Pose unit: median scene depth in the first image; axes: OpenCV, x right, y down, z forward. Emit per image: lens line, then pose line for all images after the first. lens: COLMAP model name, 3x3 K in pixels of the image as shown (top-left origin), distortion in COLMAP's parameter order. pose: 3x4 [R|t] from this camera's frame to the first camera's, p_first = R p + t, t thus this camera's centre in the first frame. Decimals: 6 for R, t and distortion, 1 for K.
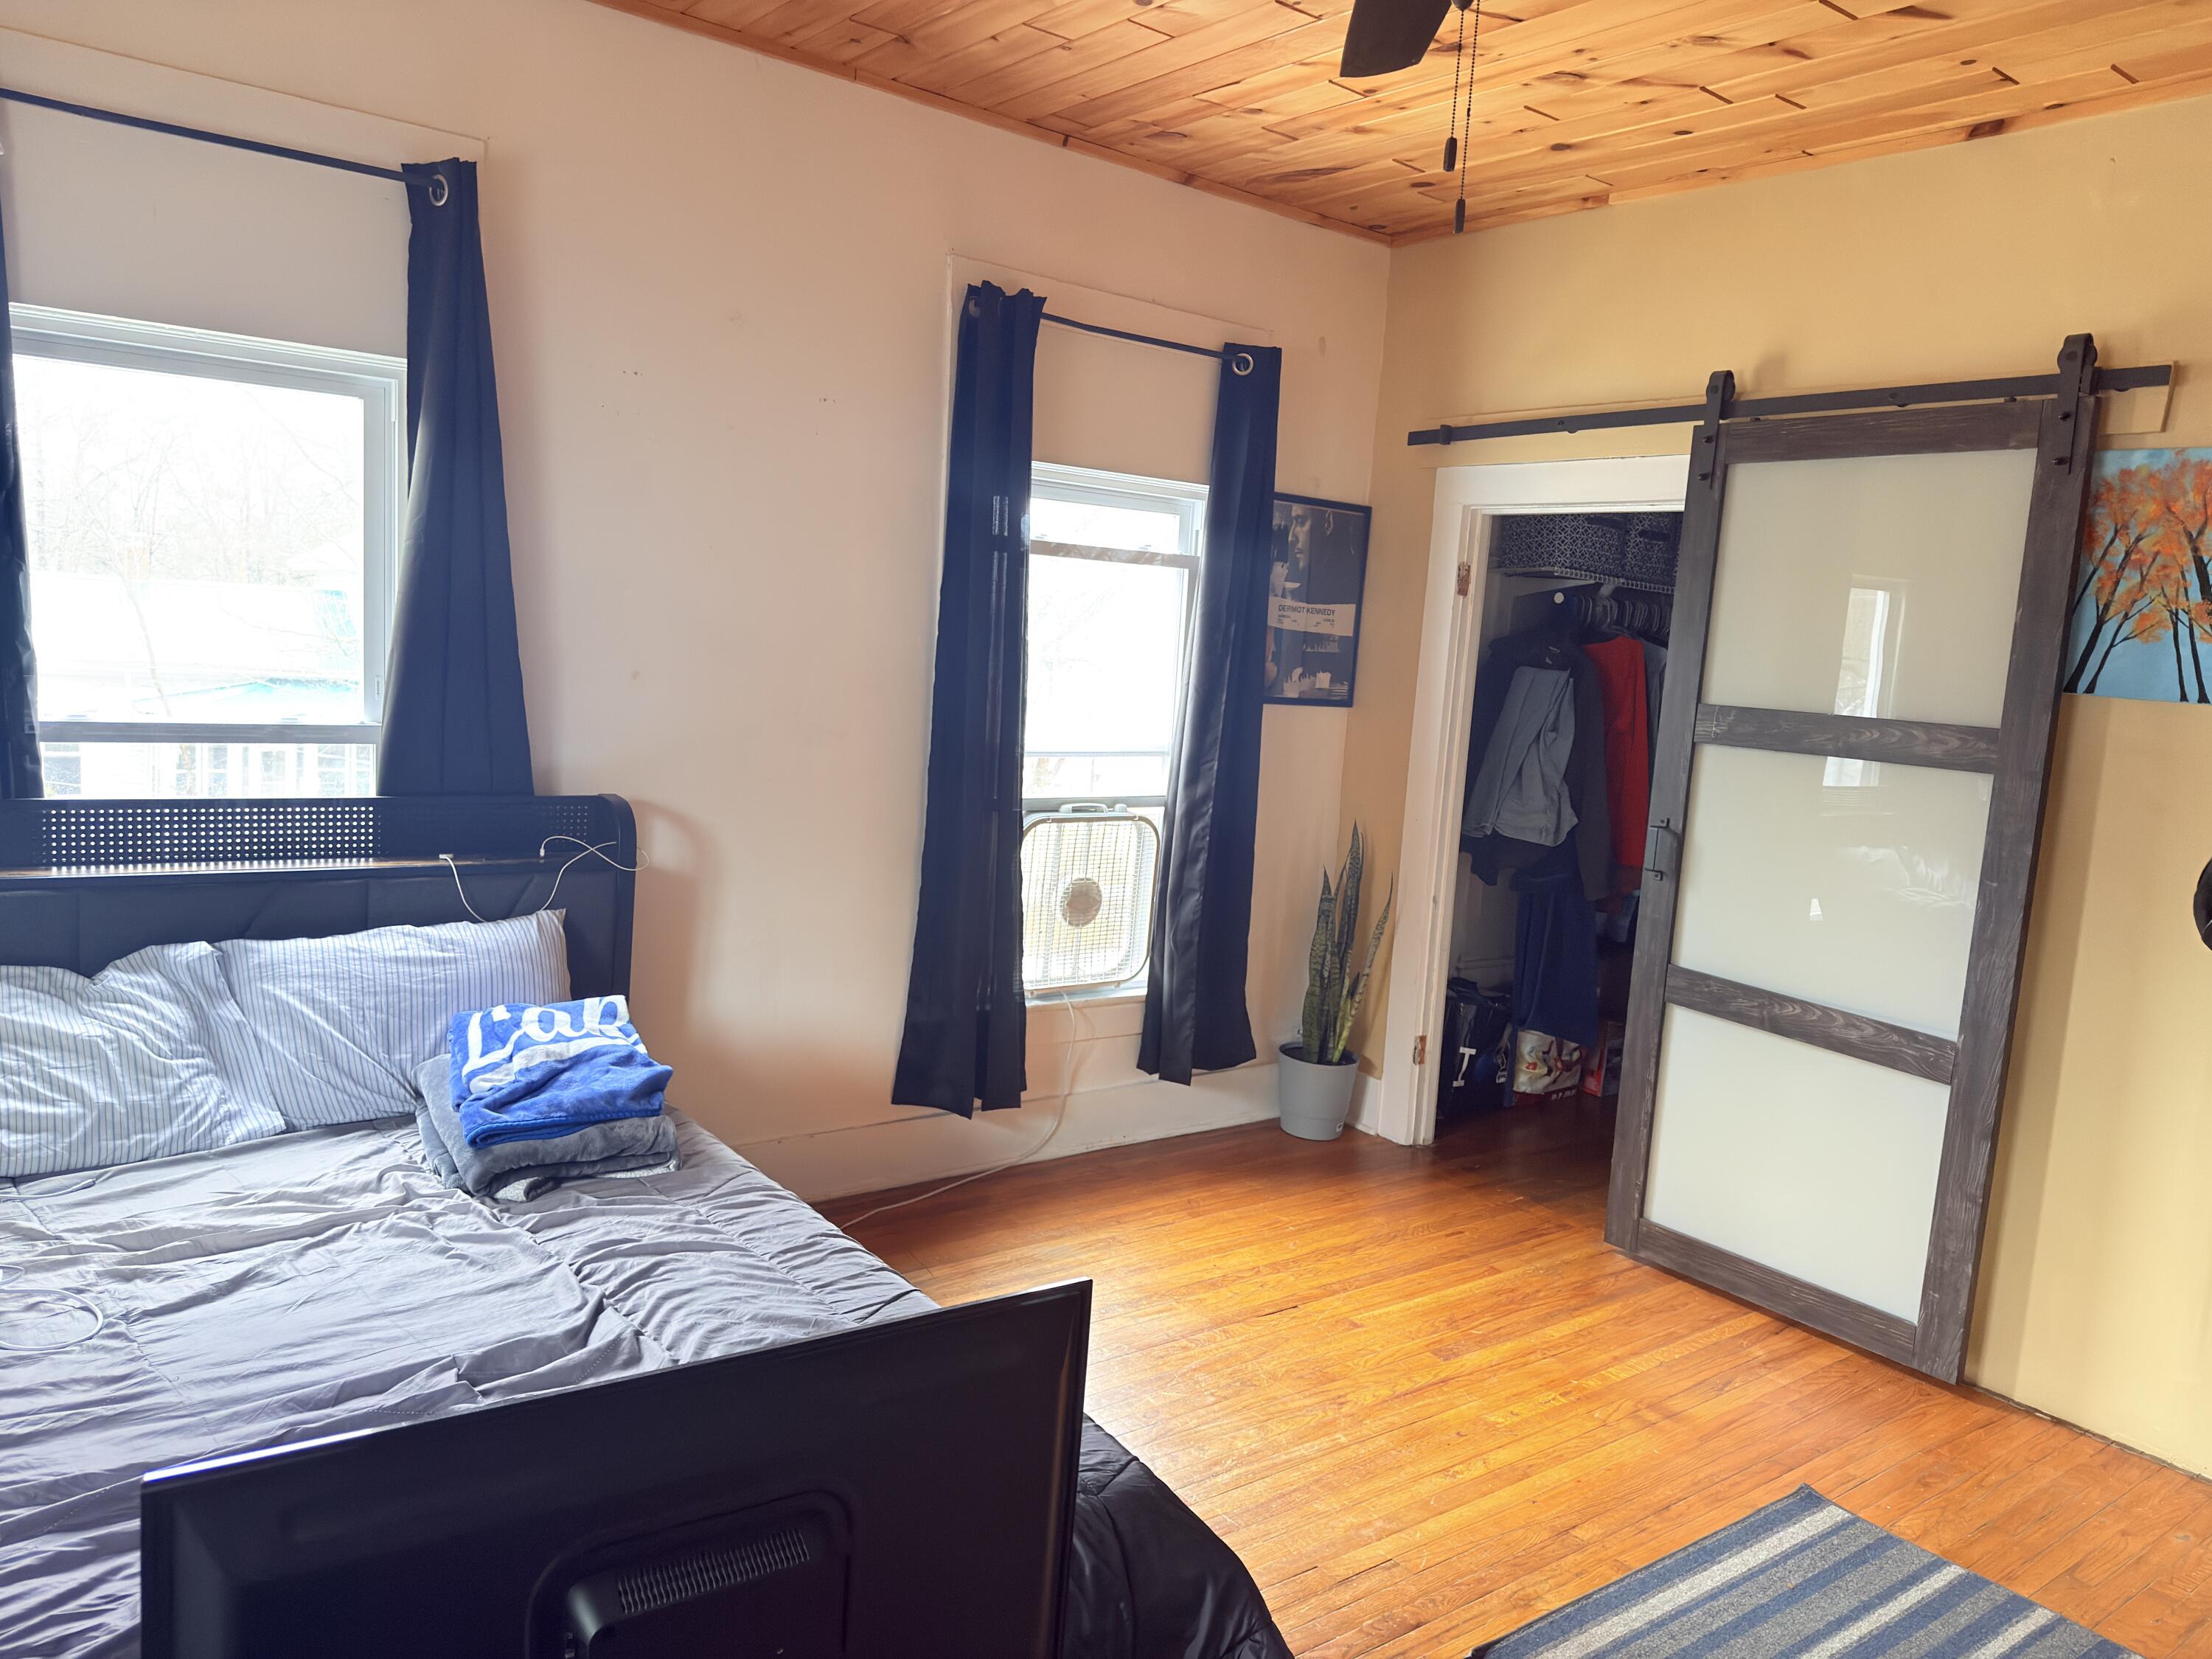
lens RADIAL K [[1515.0, 0, 1096.0], [0, 1515.0, 836.0], [0, 0, 1]] dist [0.062546, -0.071885]
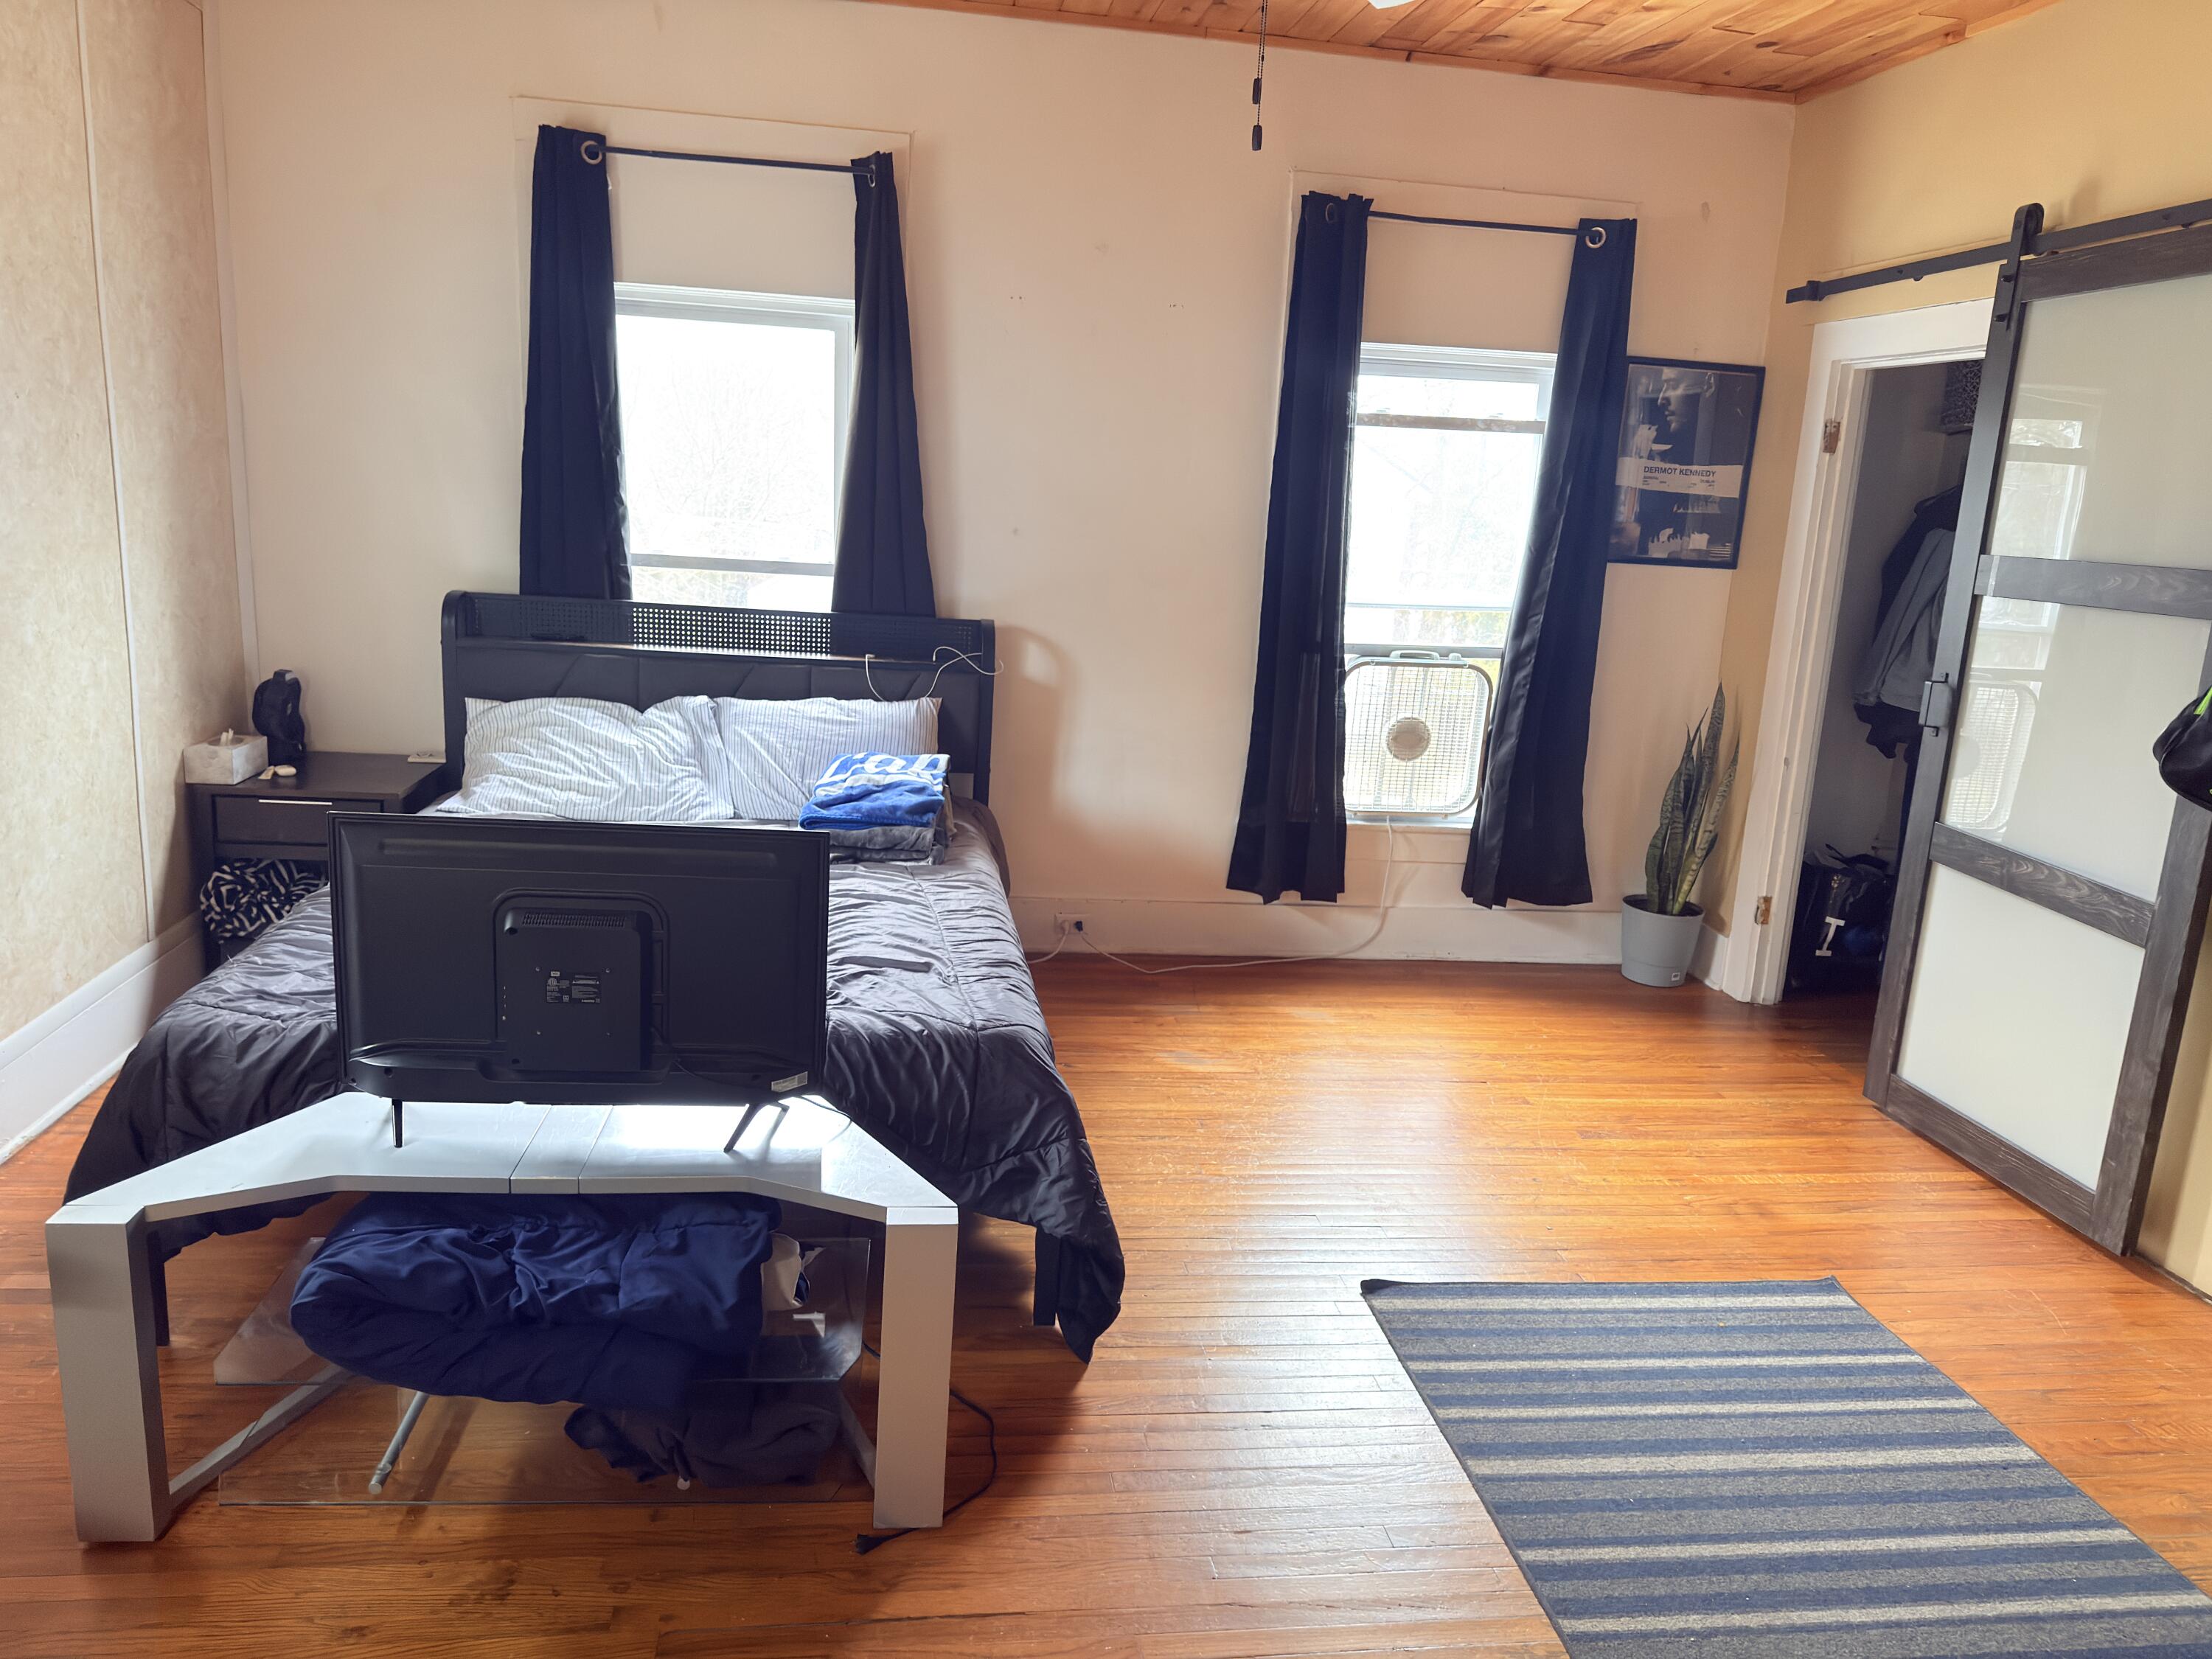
lens RADIAL K [[1515.0, 0, 1101.7], [0, 1515.0, 818.7], [0, 0, 1]] dist [0.062546, -0.071885]
pose [[0.882353, 0.083041, -0.463204, 0.372452], [-0.060194, 0.996138, 0.063919, 0.053093], [0.466723, -0.028517, 0.883944, -0.131880]]
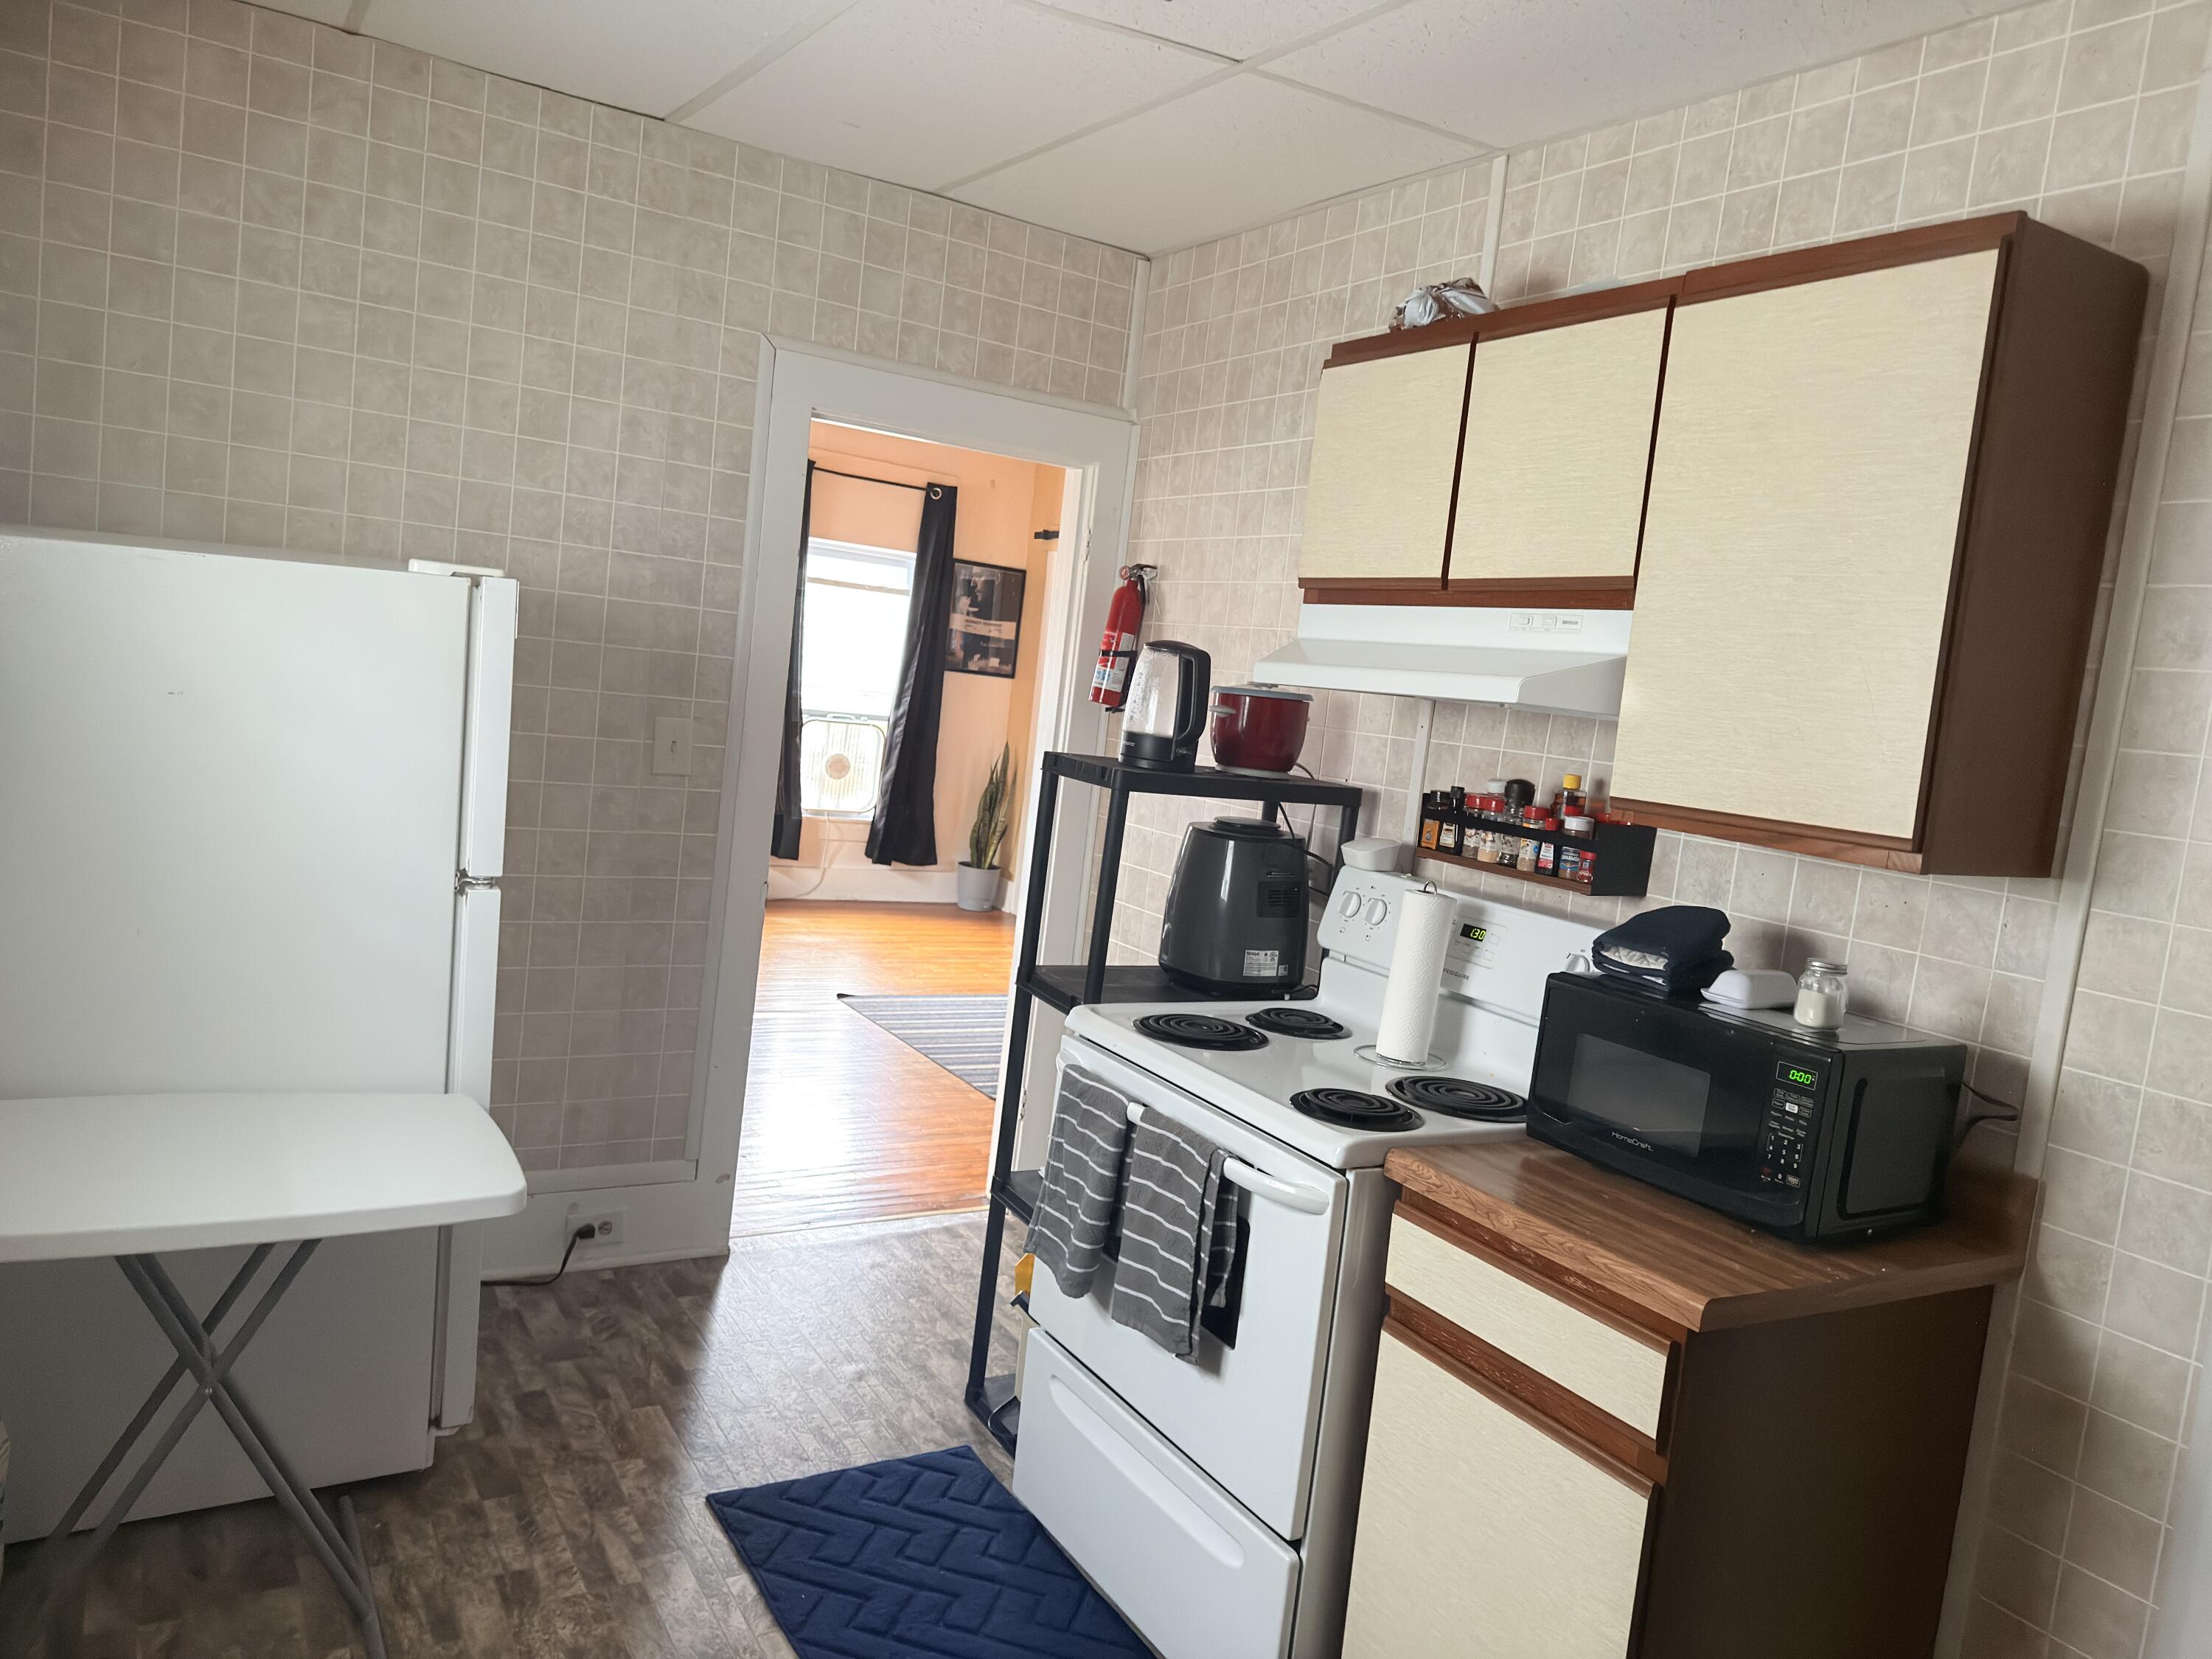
lens RADIAL K [[1515.0, 0, 1128.1], [0, 1515.0, 825.3], [0, 0, 1]] dist [0.062546, -0.071885]
pose [[0.996478, 0.059837, -0.058749, 0.556729], [-0.061903, 0.997503, -0.033986, 0.188076], [0.056568, 0.037503, 0.997694, -1.047384]]
